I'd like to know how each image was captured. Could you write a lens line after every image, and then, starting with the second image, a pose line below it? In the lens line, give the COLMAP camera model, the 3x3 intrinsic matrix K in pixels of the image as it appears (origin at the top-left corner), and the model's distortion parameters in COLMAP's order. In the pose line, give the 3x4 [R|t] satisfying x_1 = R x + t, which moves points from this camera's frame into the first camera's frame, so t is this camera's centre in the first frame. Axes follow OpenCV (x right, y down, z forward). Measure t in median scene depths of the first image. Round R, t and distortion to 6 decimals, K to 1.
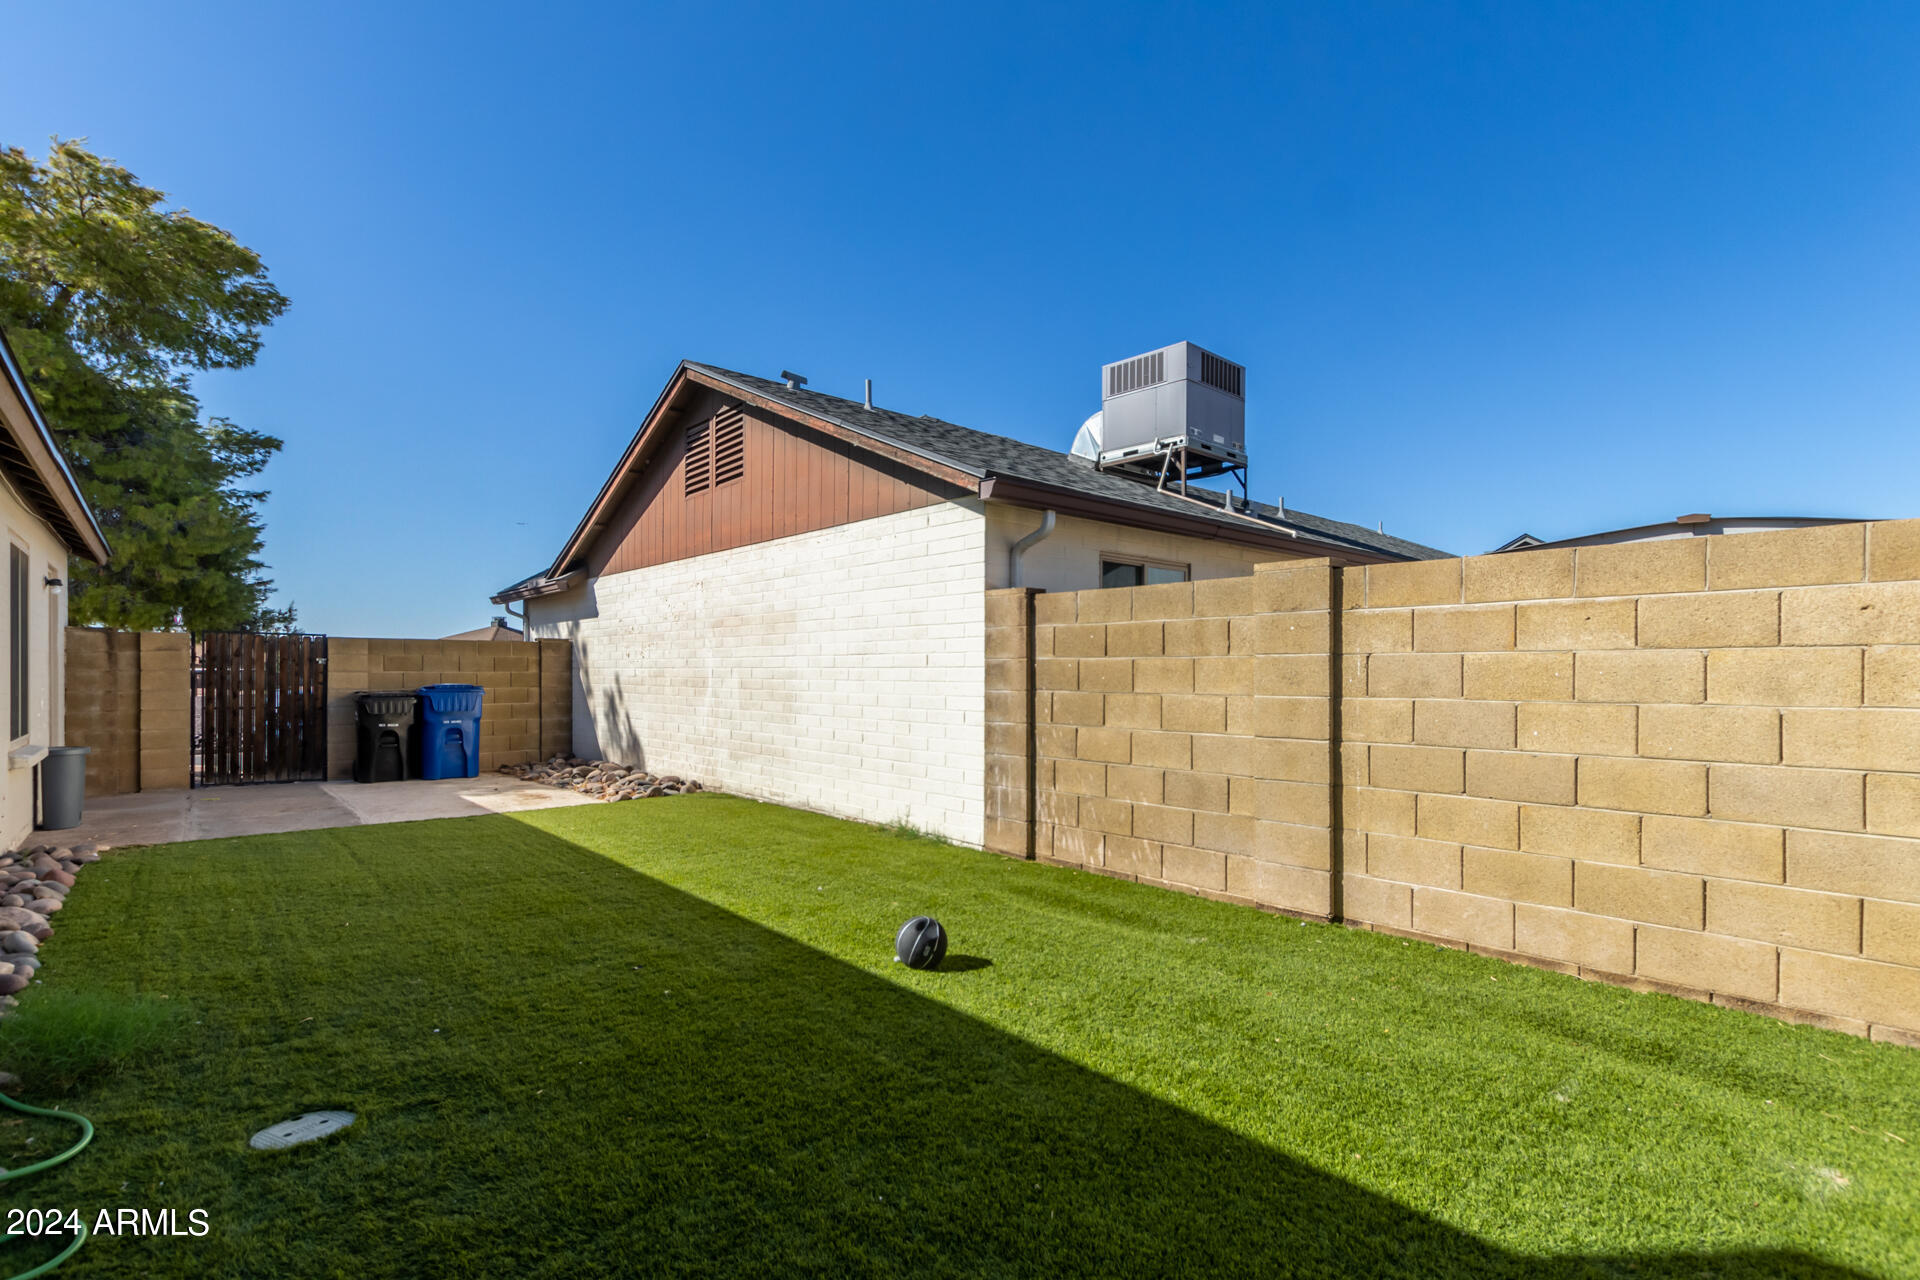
lens RADIAL K [[891.7, 0, 955.1], [0, 891.7, 670.0], [0, 0, 1]] dist [0.001725, -0.000488]
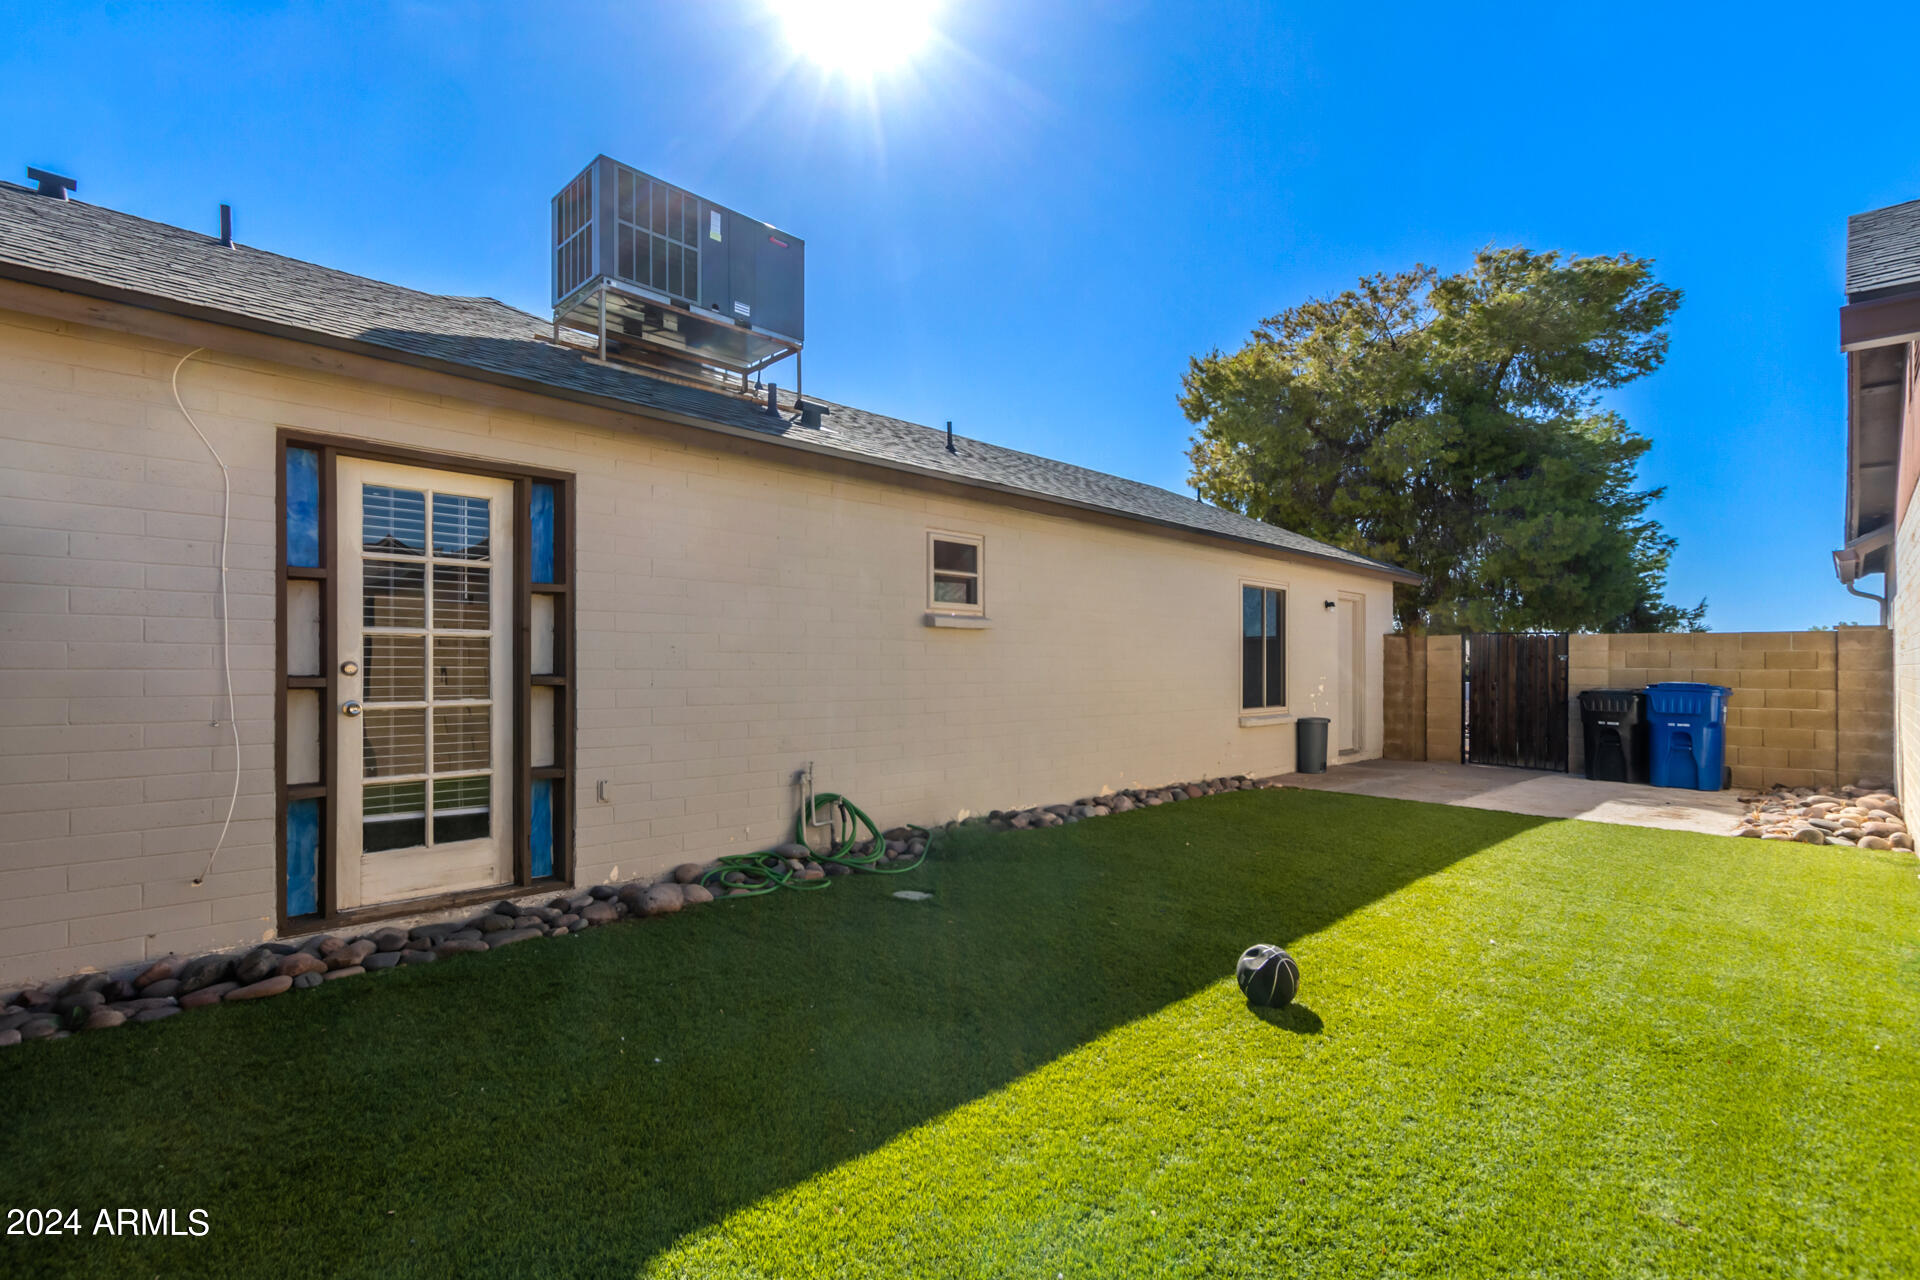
lens RADIAL K [[893.3, 0, 964.3], [0, 893.3, 666.0], [0, 0, 1]] dist [0.001200, 0.000064]
pose [[0.058430, 0.002195, -0.998289, 0.293598], [-0.005768, 0.999982, 0.001861, 0.001628], [0.998275, 0.005649, 0.058442, 0.236678]]
